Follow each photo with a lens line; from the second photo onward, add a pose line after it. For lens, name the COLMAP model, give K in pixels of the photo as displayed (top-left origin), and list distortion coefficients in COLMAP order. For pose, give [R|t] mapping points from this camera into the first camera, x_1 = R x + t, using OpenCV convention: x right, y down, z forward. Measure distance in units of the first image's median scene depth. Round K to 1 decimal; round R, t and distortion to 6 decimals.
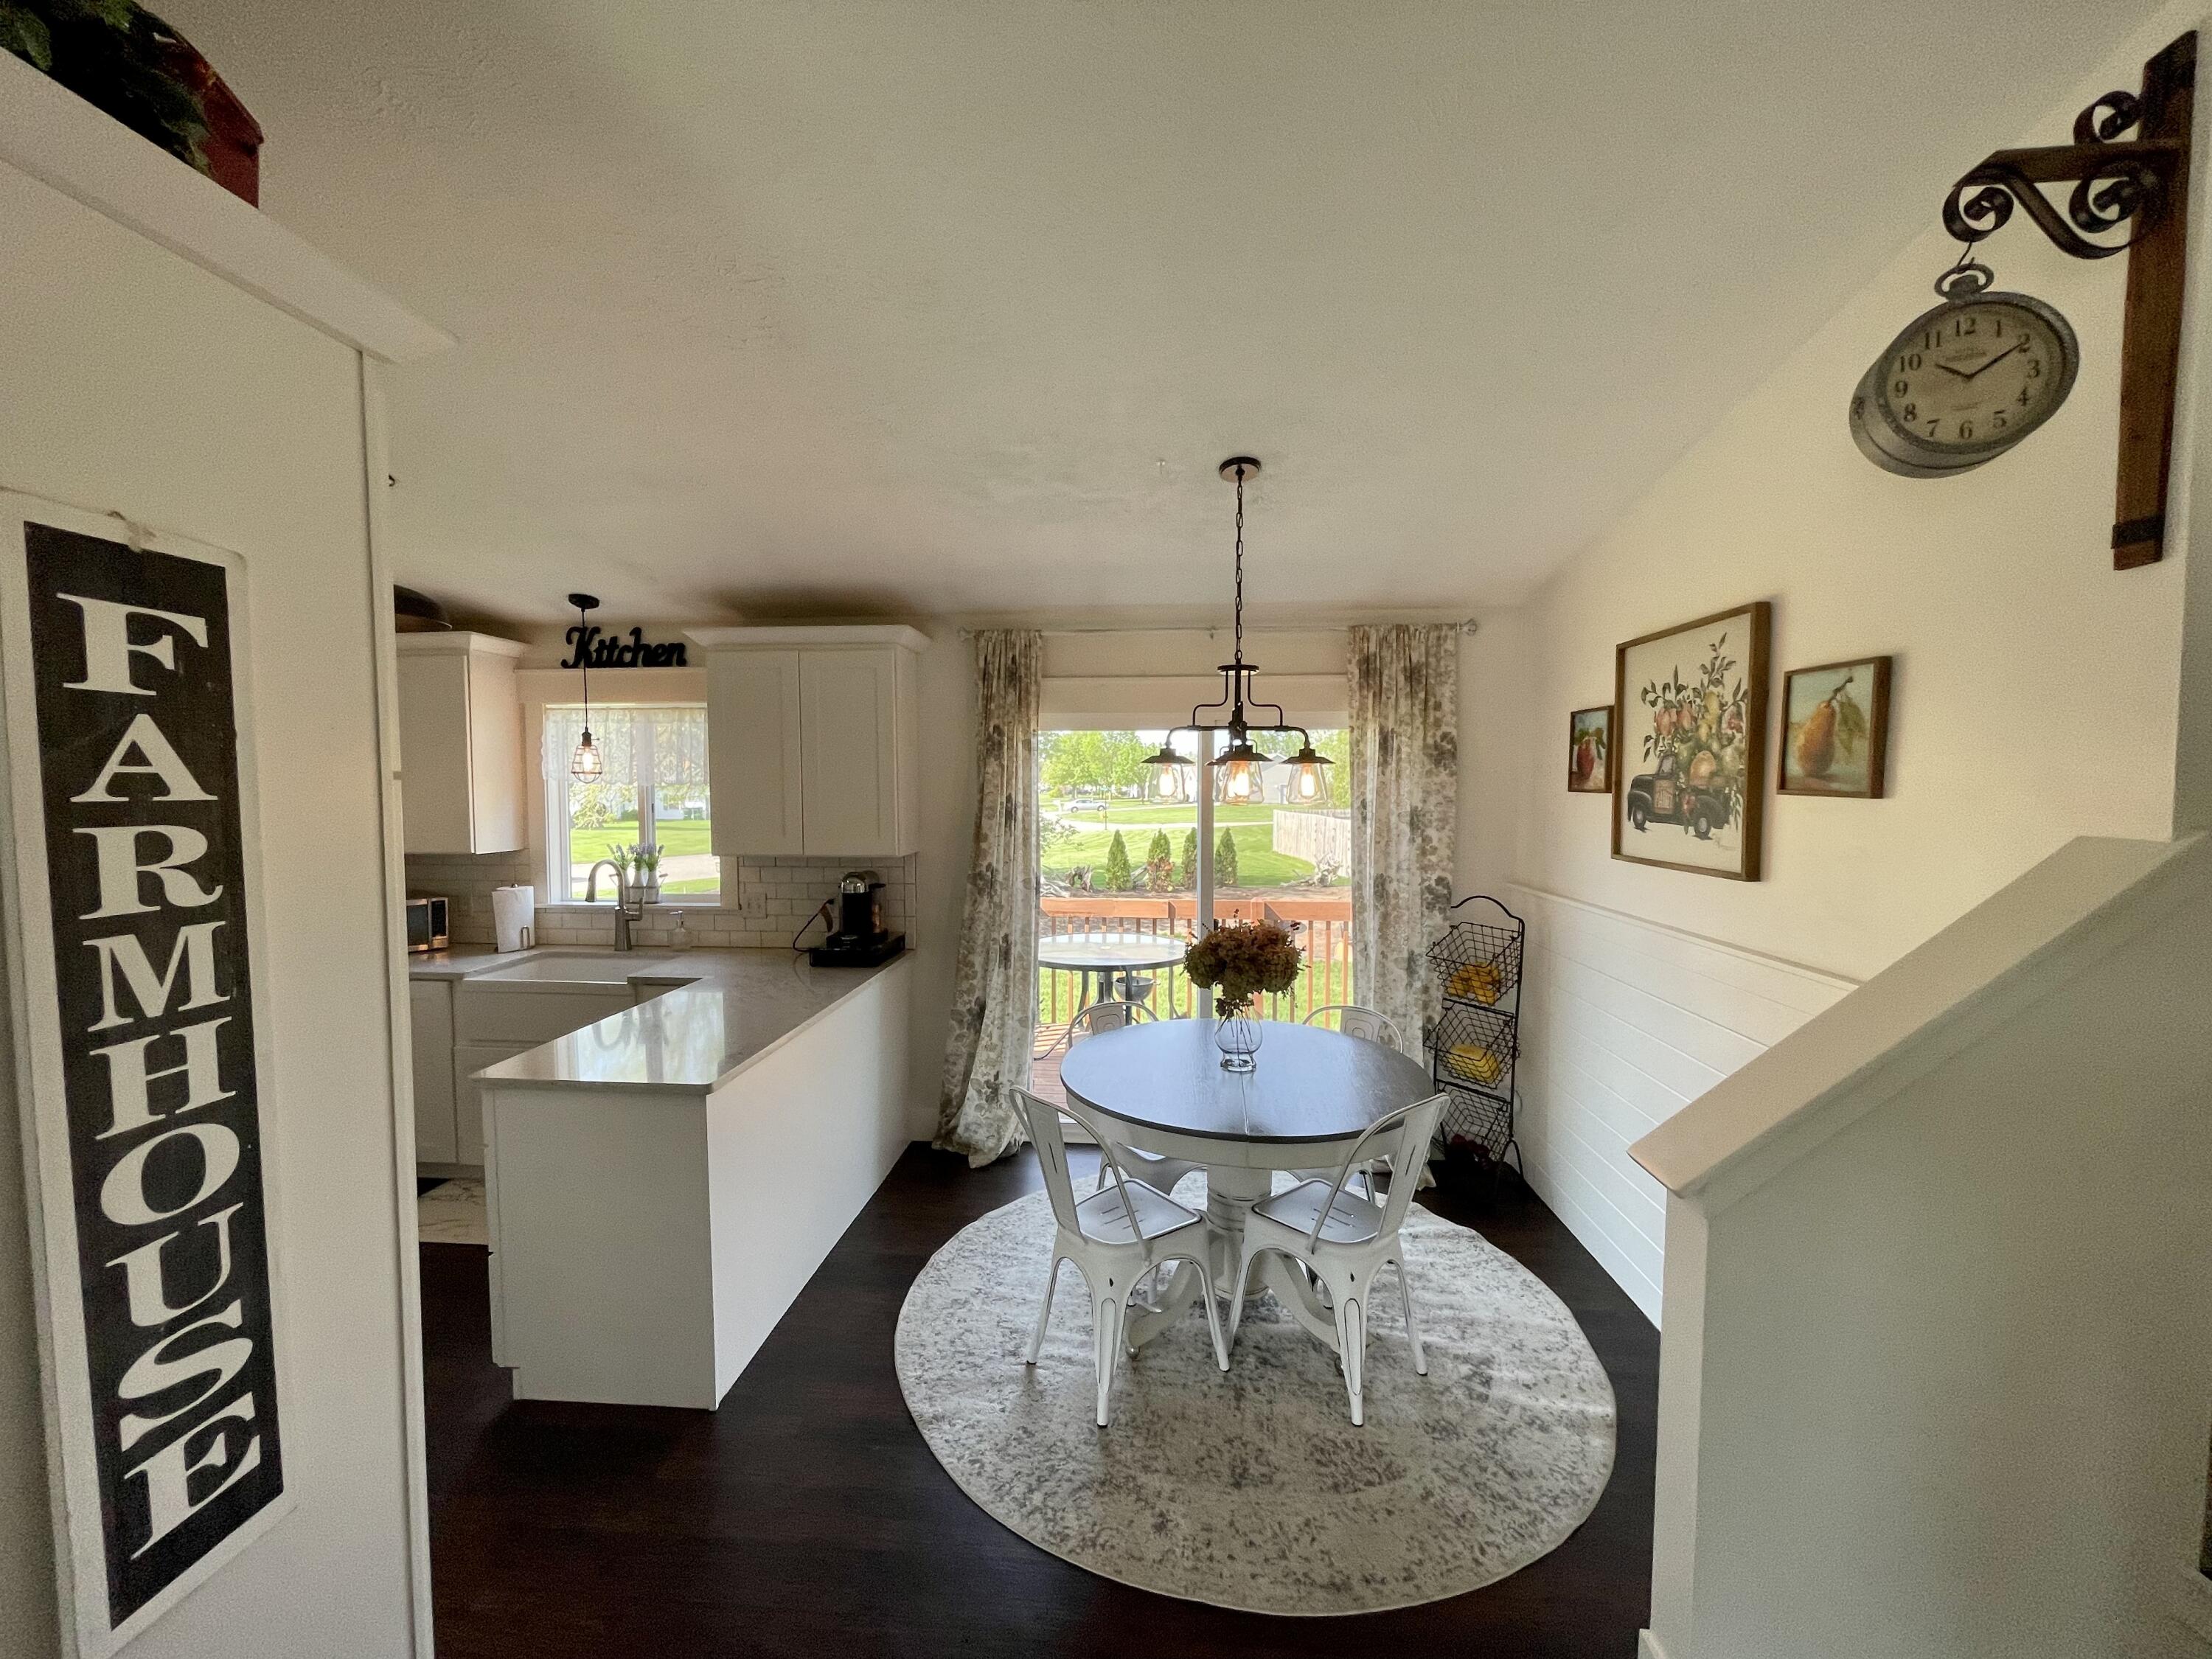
lens RADIAL K [[892.1, 0, 1093.2], [0, 892.1, 836.0], [0, 0, 1]] dist [-0.000771, -0.000518]
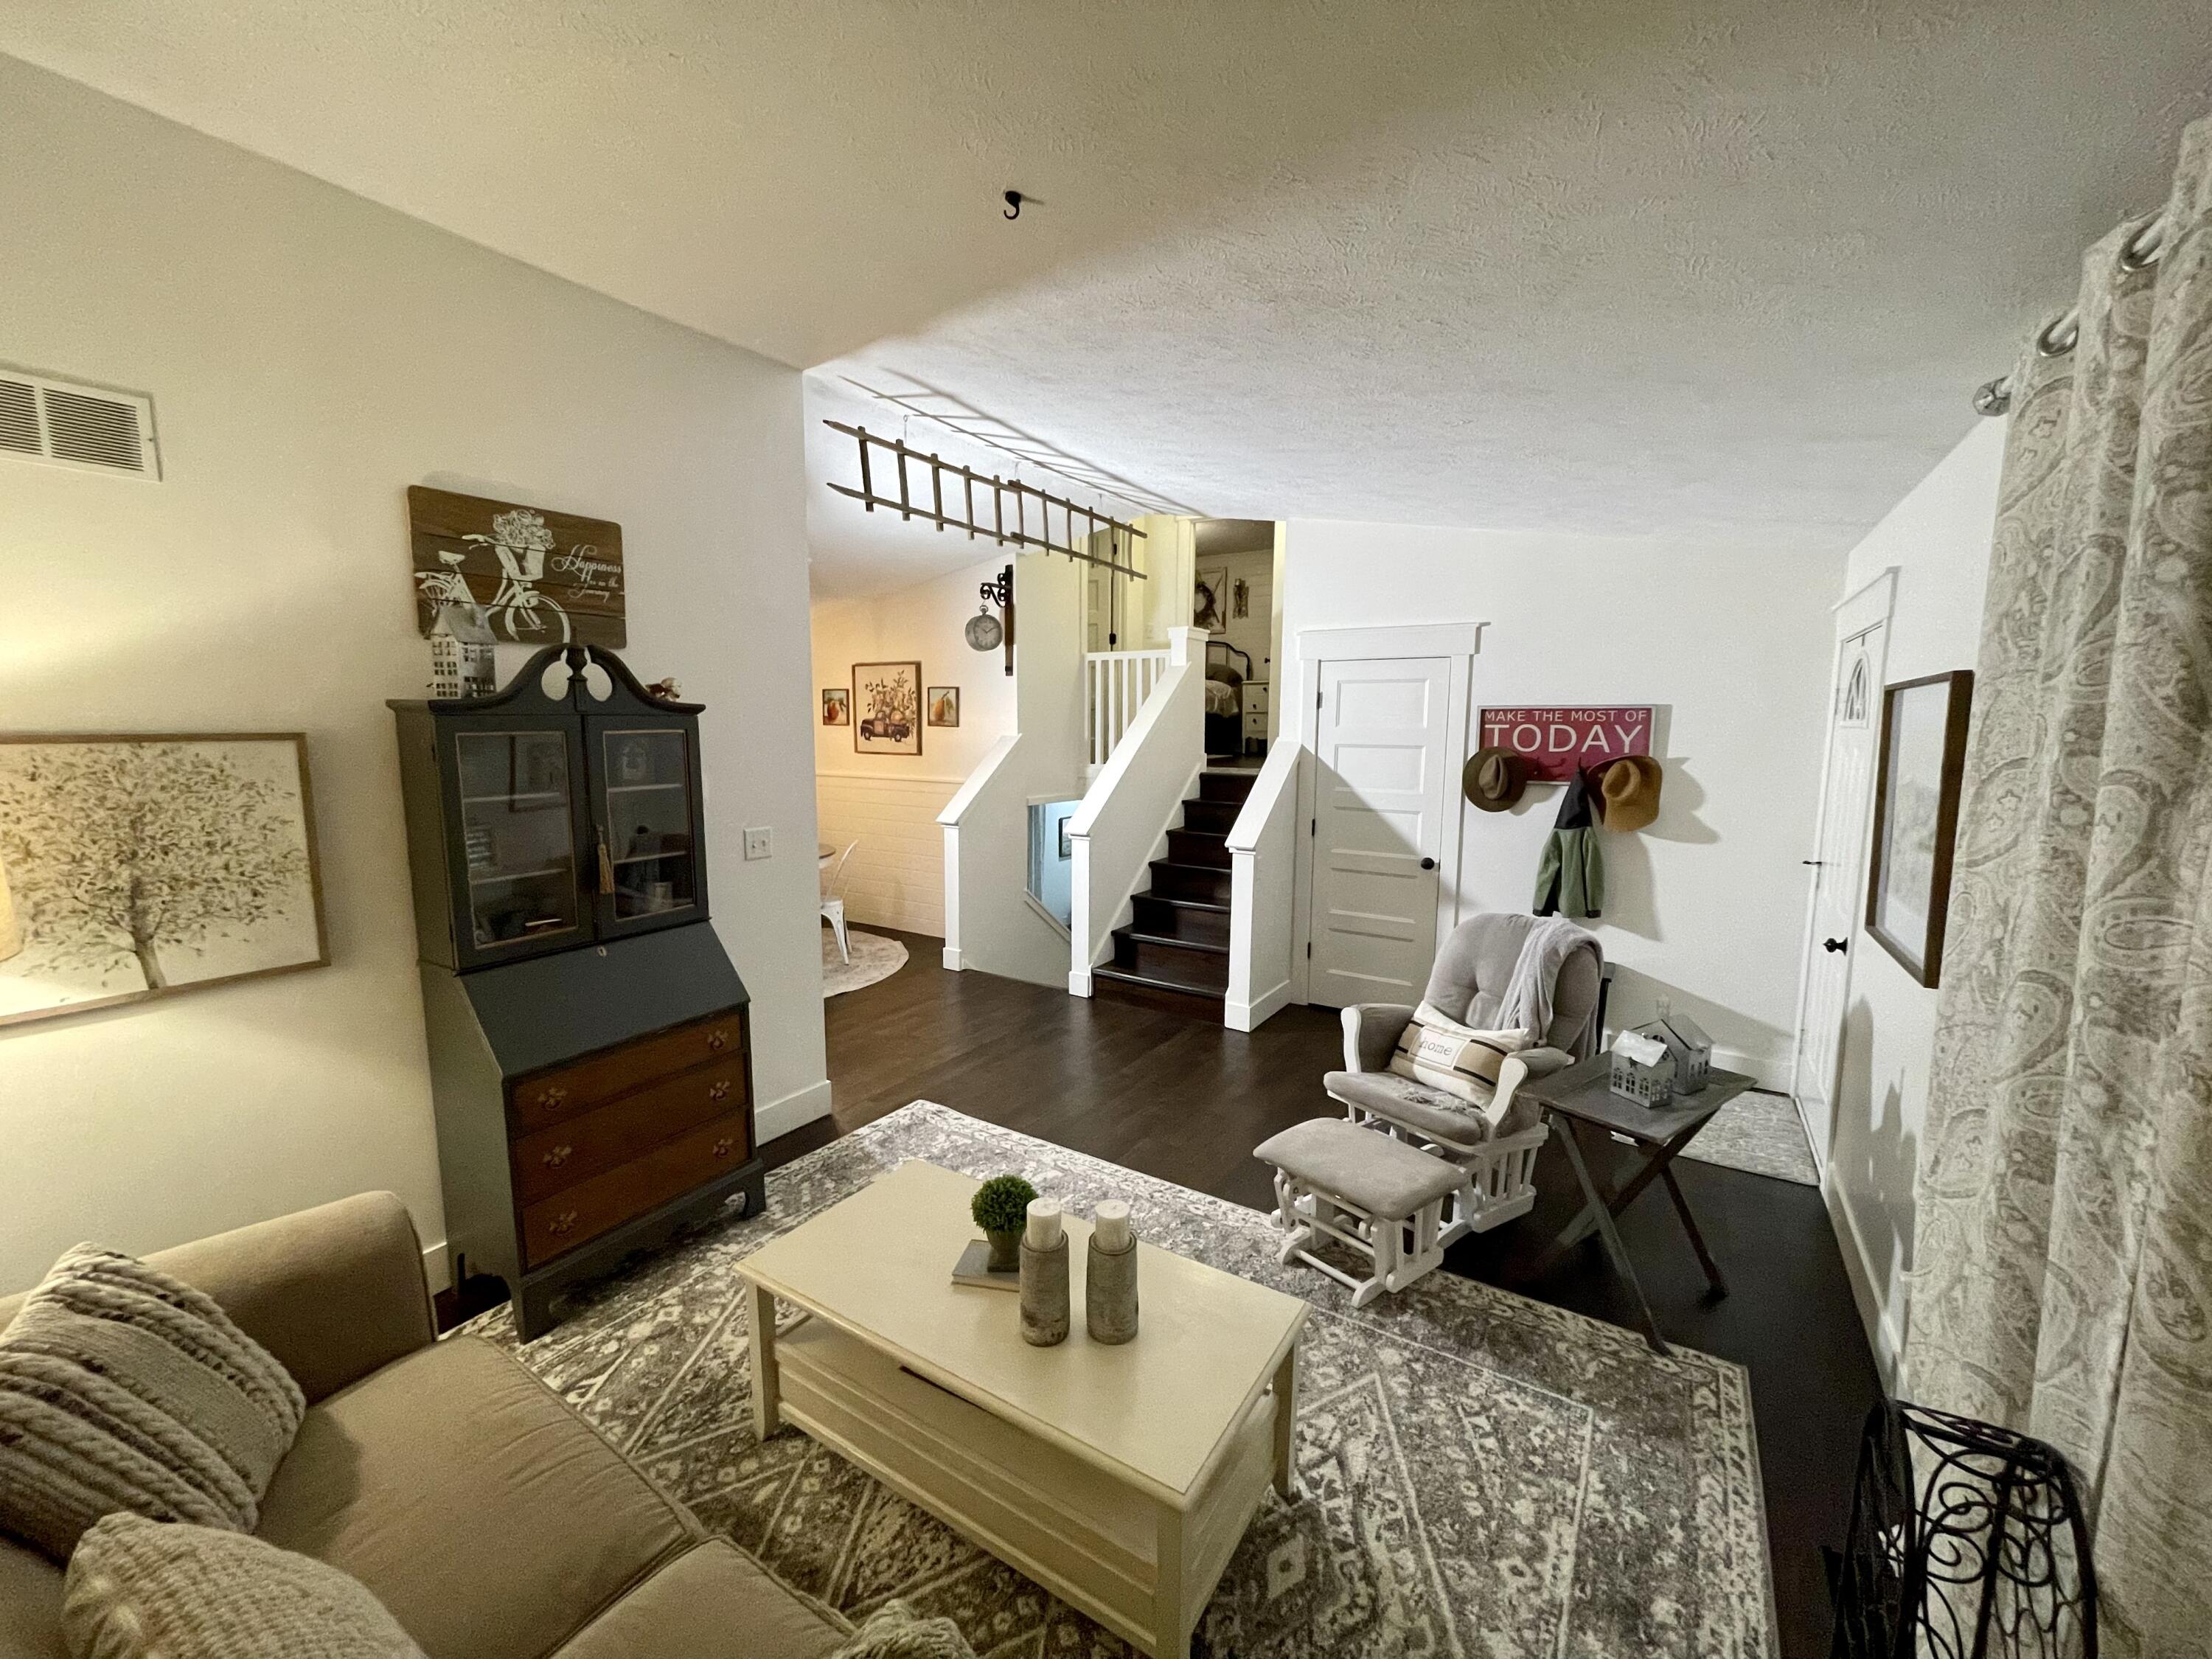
lens RADIAL K [[892.1, 0, 1096.6], [0, 892.1, 837.4], [0, 0, 1]] dist [-0.000771, -0.000518]
pose [[0.467549, -0.109508, 0.877158, -3.576419], [0.042928, 0.993939, 0.101206, 0.101441], [-0.882924, -0.009664, 0.469416, -2.042633]]
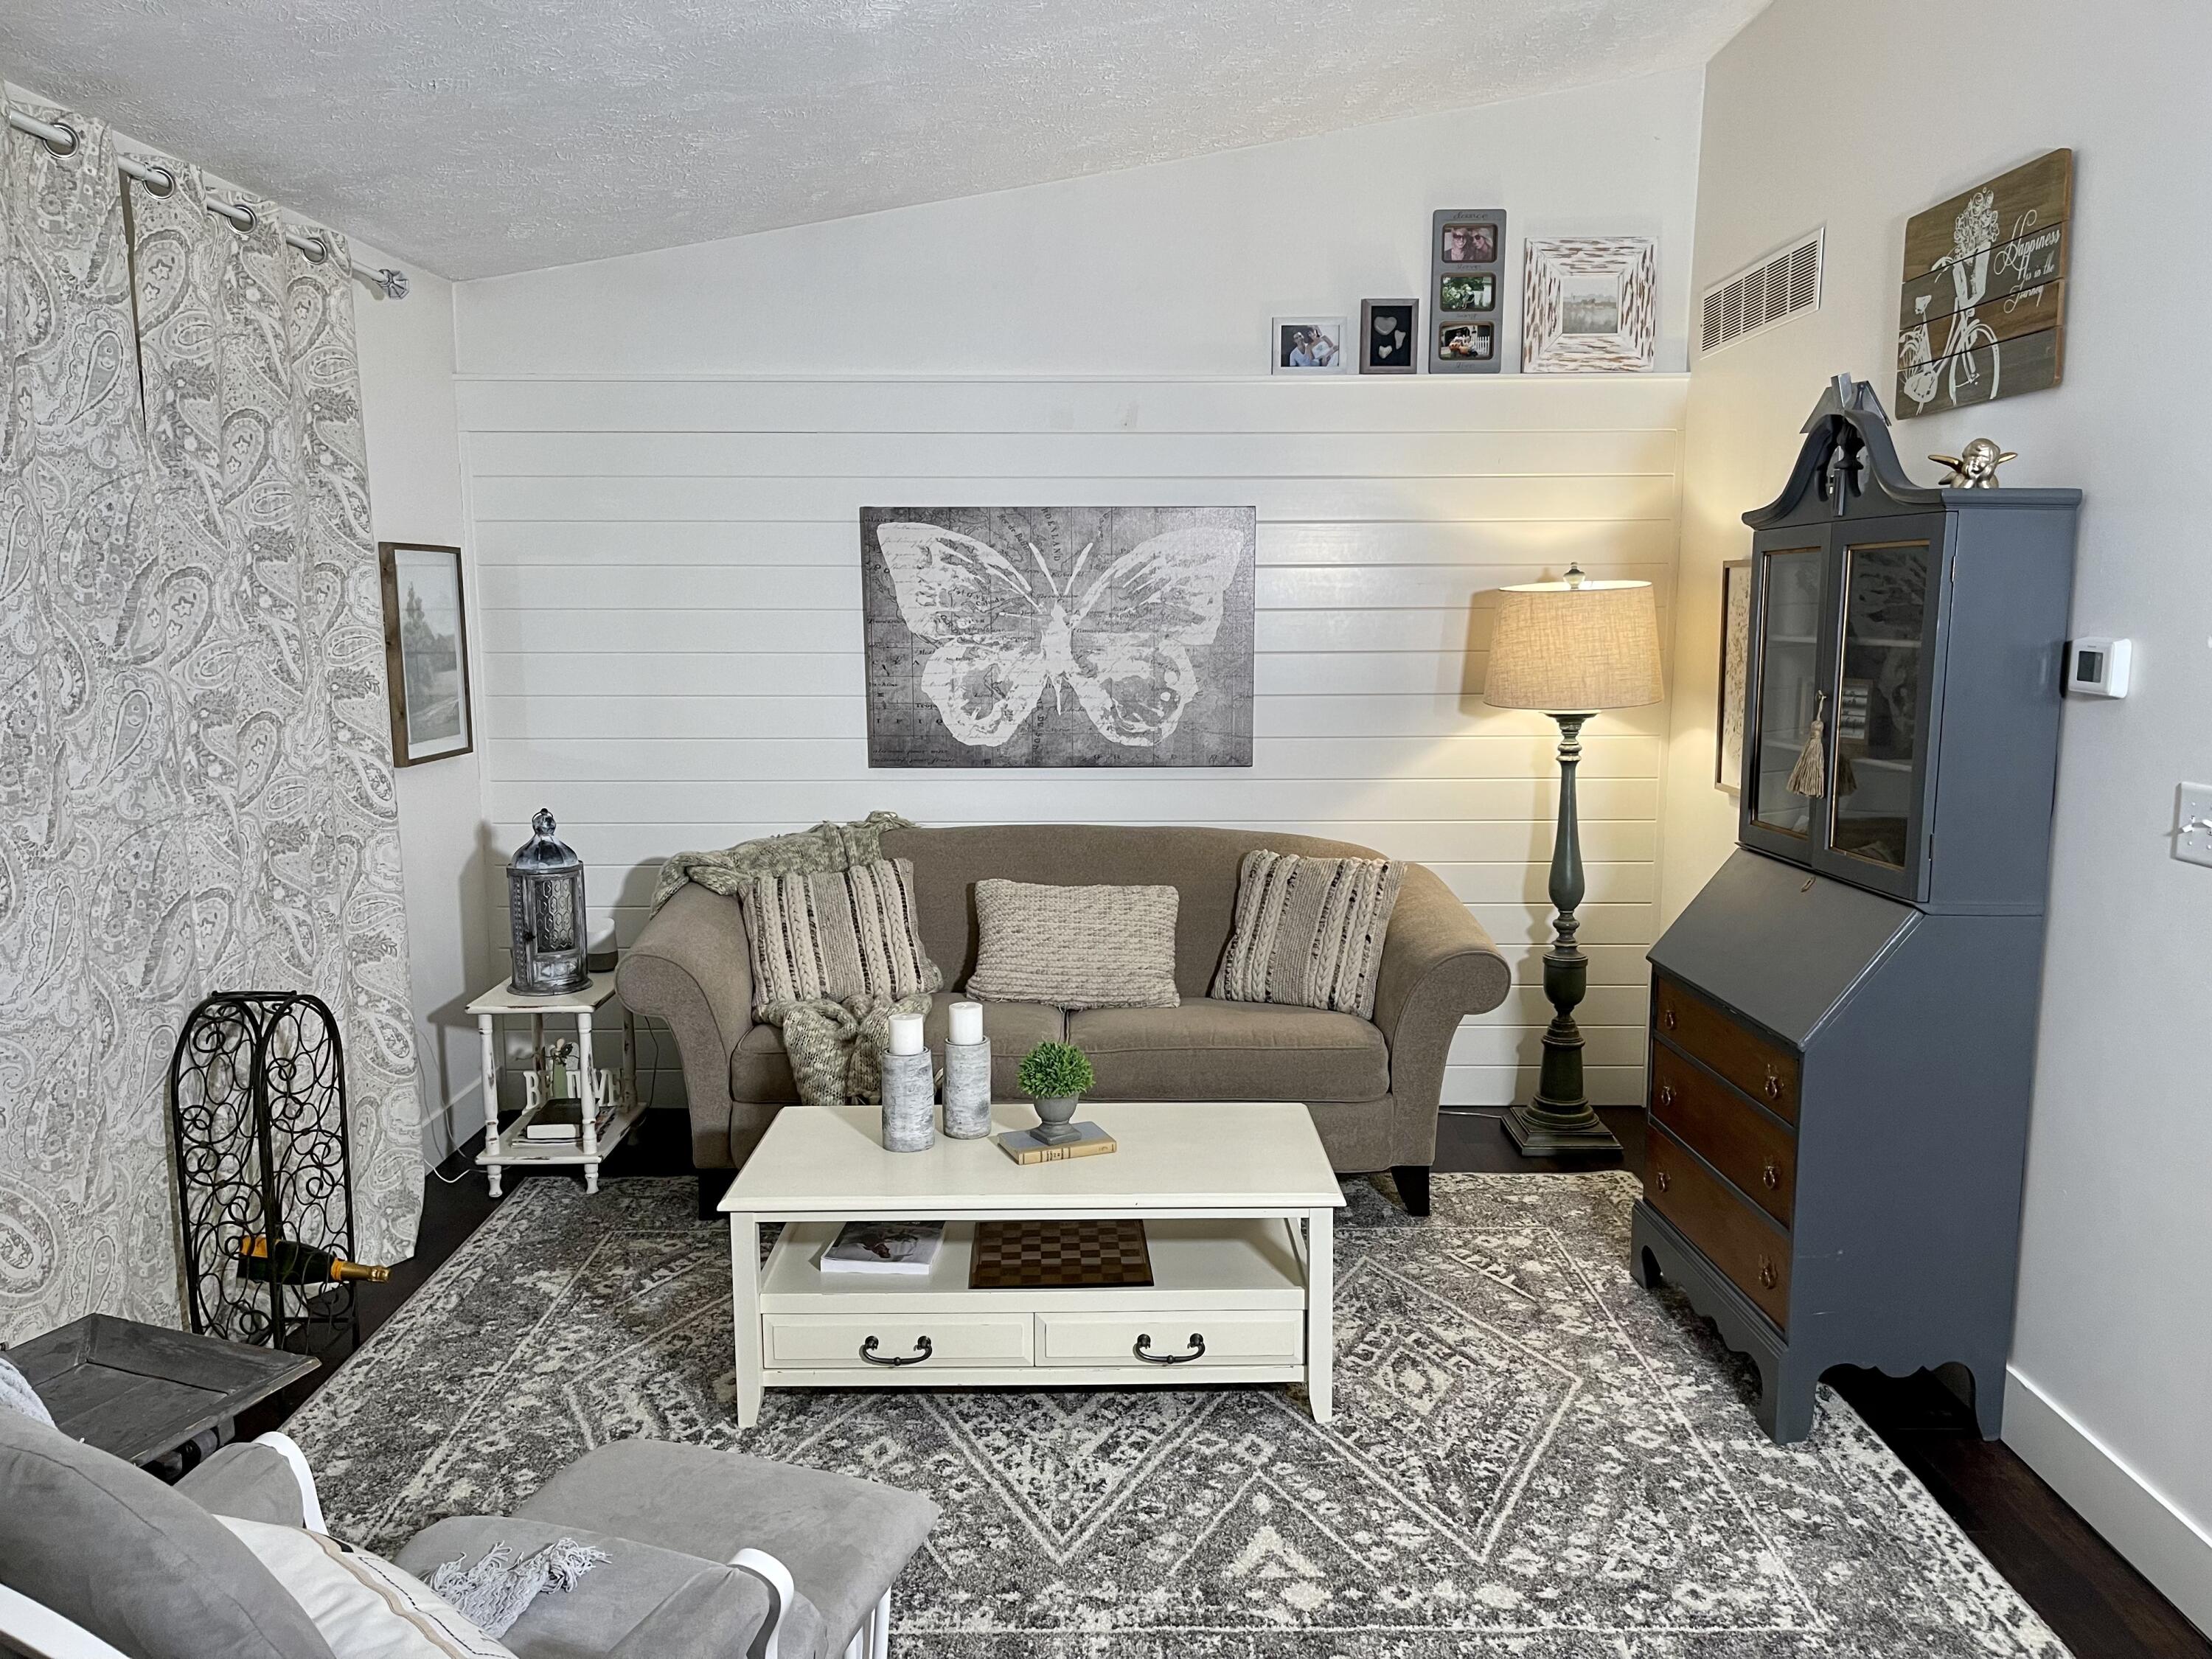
lens RADIAL K [[1667.8, 0, 1125.5], [0, 1667.8, 835.3], [0, 0, 1]] dist [0.060044, -0.065779]
pose [[0.088436, 0.143017, -0.985761, 0.976165], [-0.052378, 0.988937, 0.138779, 0.162586], [0.994704, 0.039359, 0.094949, -1.177690]]
